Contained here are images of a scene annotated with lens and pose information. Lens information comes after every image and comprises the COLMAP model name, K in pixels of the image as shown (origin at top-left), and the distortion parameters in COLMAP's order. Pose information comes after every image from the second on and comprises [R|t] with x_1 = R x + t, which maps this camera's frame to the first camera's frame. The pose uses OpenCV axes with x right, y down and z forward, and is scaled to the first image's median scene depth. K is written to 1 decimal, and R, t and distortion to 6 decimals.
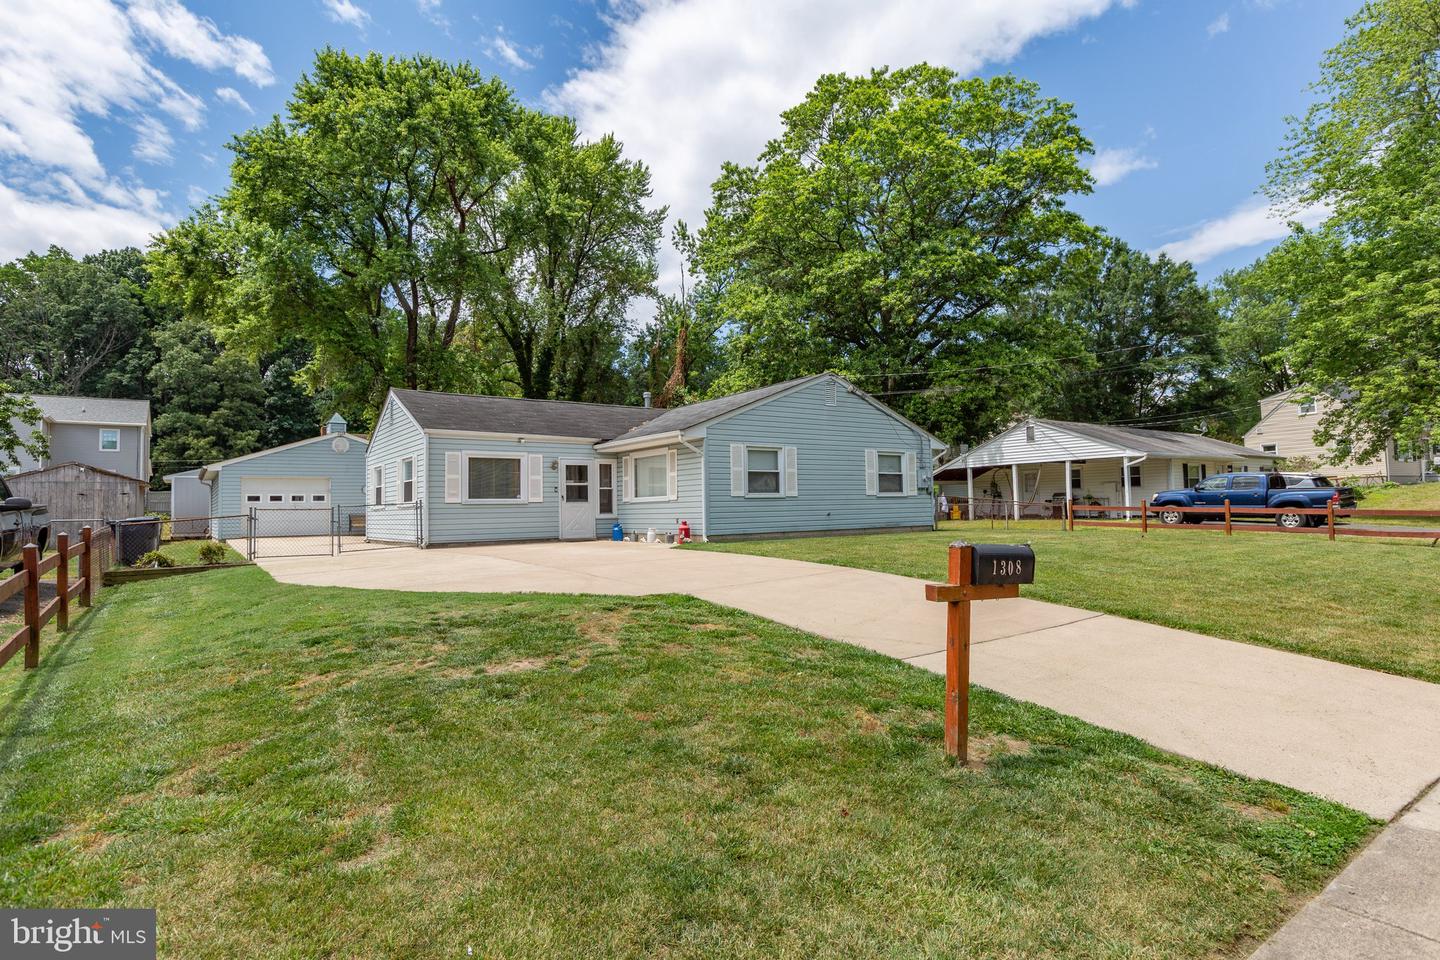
lens RADIAL K [[758.2, 0, 724.7], [0, 758.2, 473.2], [0, 0, 1]] dist [0.001785, 0.002715]
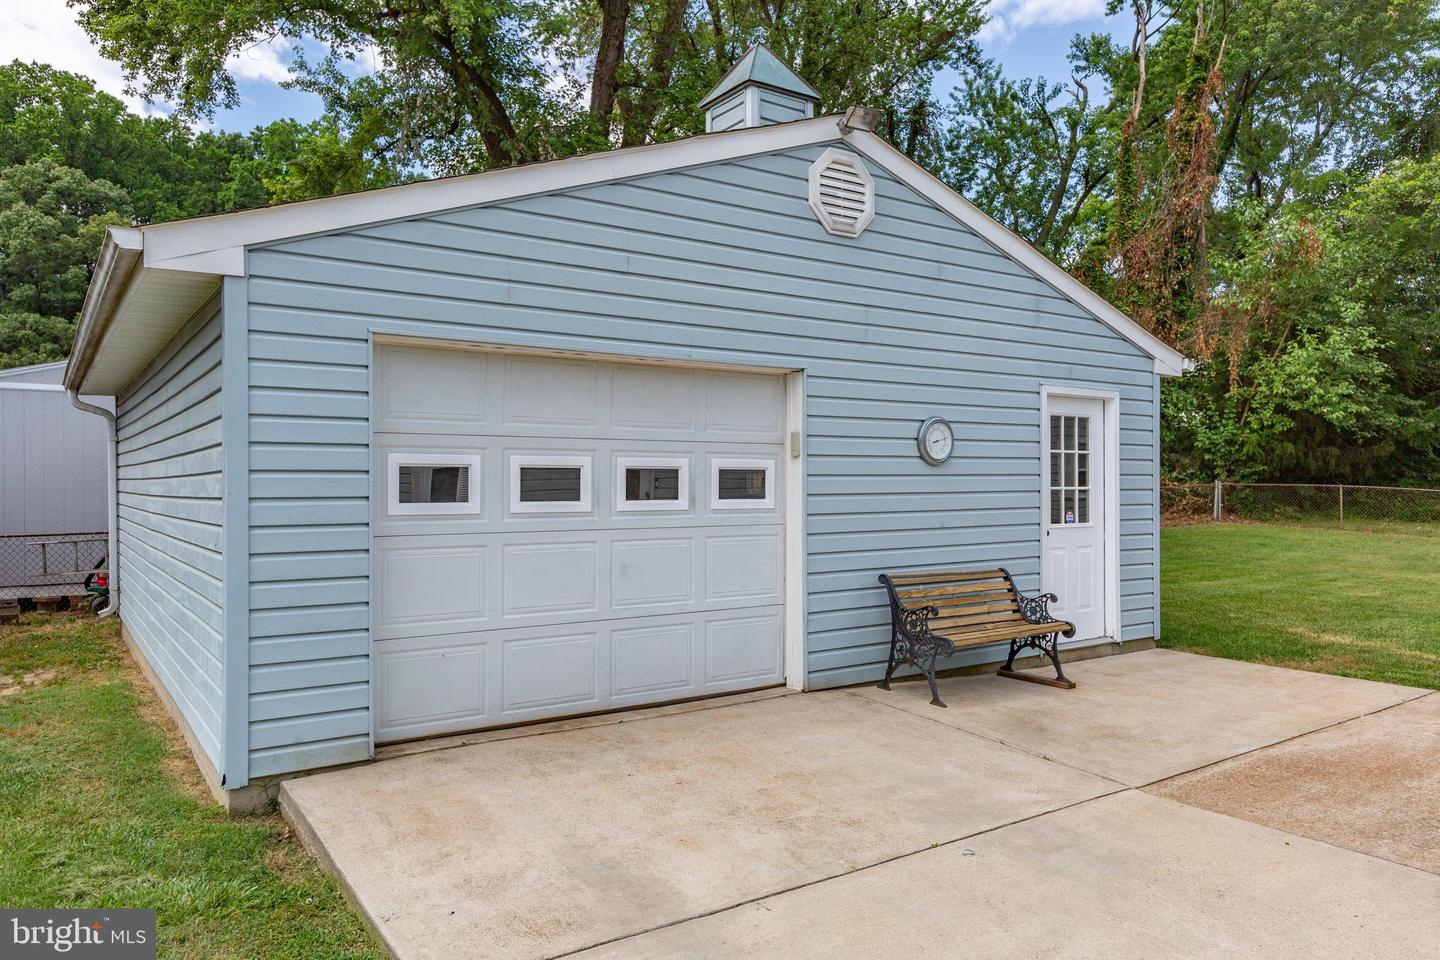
lens RADIAL K [[957.4, 0, 709.0], [0, 957.4, 481.4], [0, 0, 1]] dist [0.001842, -0.002806]
pose [[0.999834, 0.016981, -0.006635, -0.452446], [-0.016633, 0.998639, 0.049424, 0.017999], [0.007465, -0.049305, 0.998756, 0.648625]]
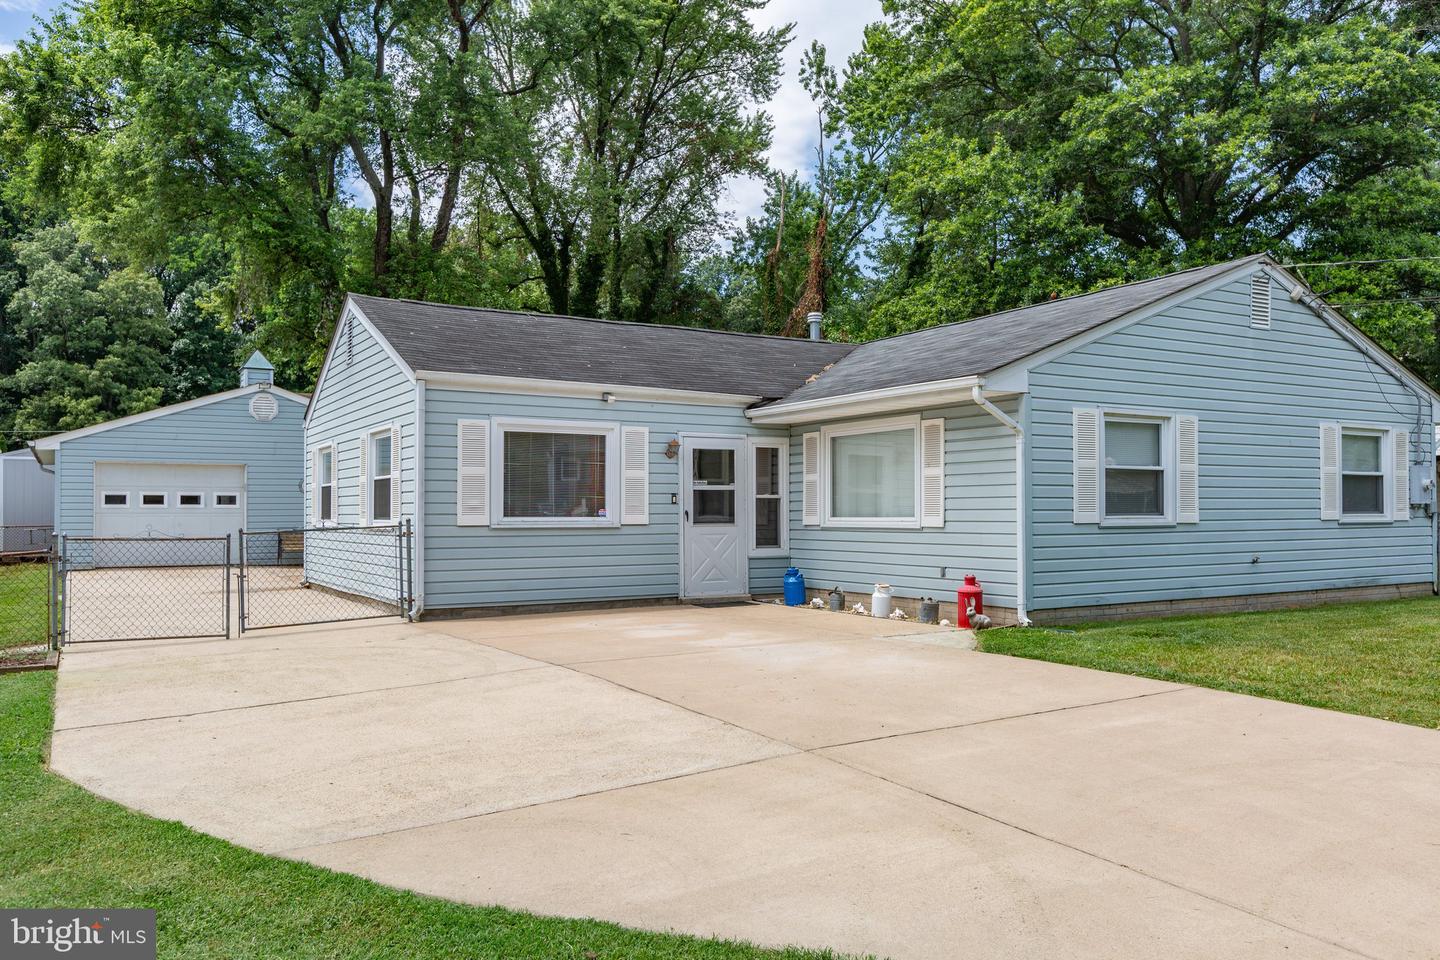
lens RADIAL K [[1087.4, 0, 722.7], [0, 1087.4, 491.1], [0, 0, 1]] dist [0.012409, -0.007754]
pose [[0.996296, 0.015150, -0.084649, -0.079195], [-0.012468, 0.999406, 0.032114, -0.003835], [0.085086, -0.030939, 0.995893, 0.181410]]
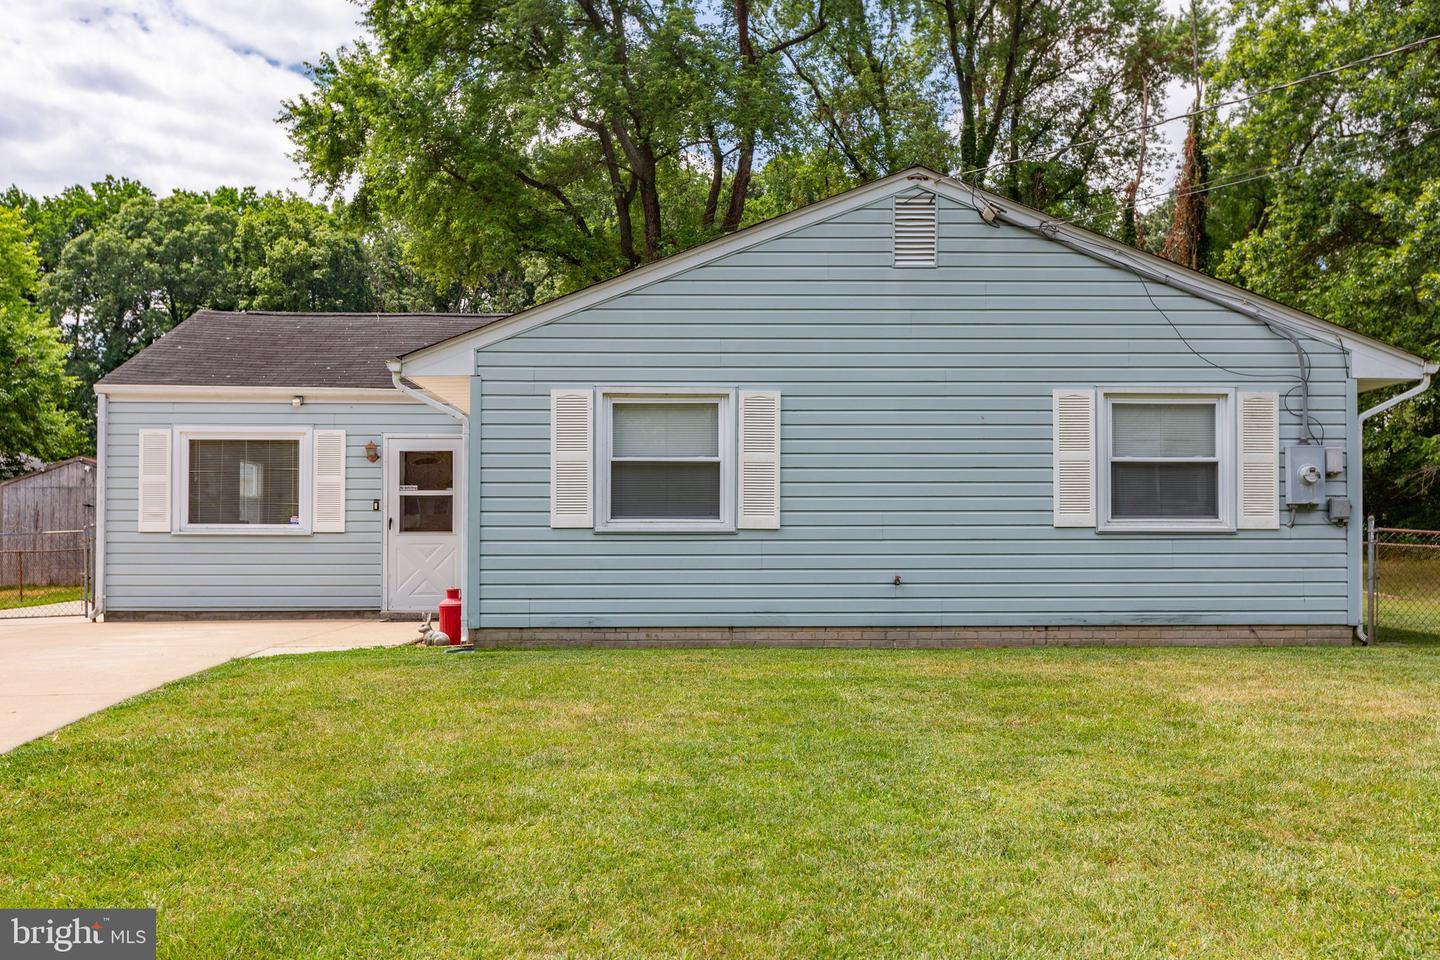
lens RADIAL K [[1364.6, 0, 719.6], [0, 1364.6, 492.9], [0, 0, 1]] dist [0.002691, 0.000000]
pose [[0.824050, 0.000709, -0.566516, 0.251901], [0.011536, 0.999771, 0.018031, 0.000984], [0.566399, -0.021394, 0.823853, 0.263260]]
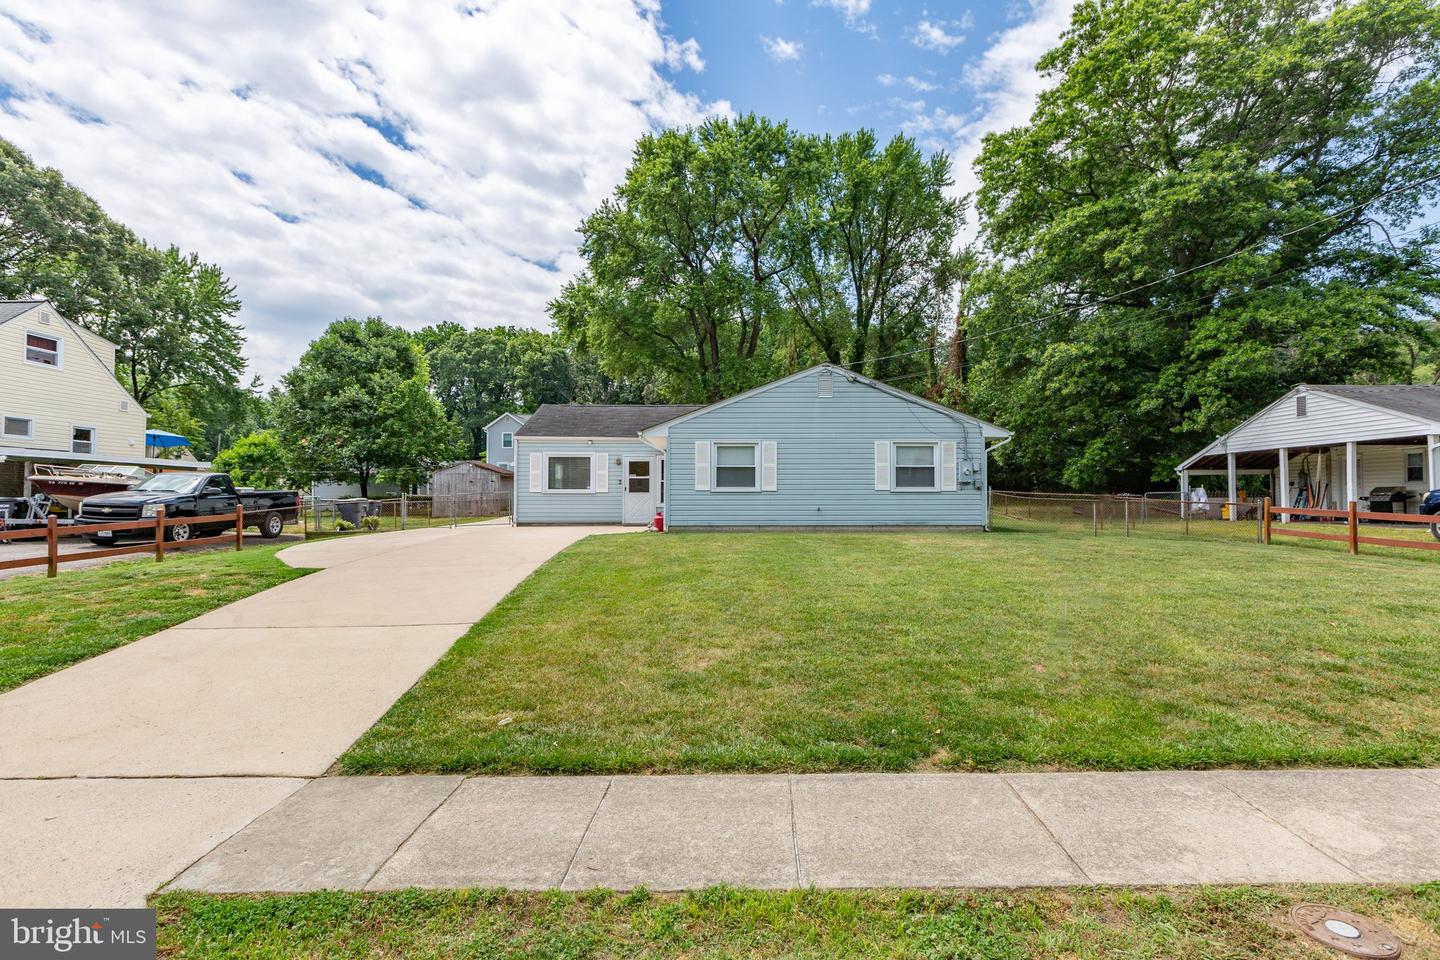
lens RADIAL K [[700.7, 0, 721.1], [0, 700.7, 474.3], [0, 0, 1]] dist [-0.000389, -0.000213]
pose [[0.808827, 0.000098, -0.588047, 0.335129], [0.011913, 0.999792, 0.016553, -0.004276], [0.587926, -0.020393, 0.808657, 0.121200]]
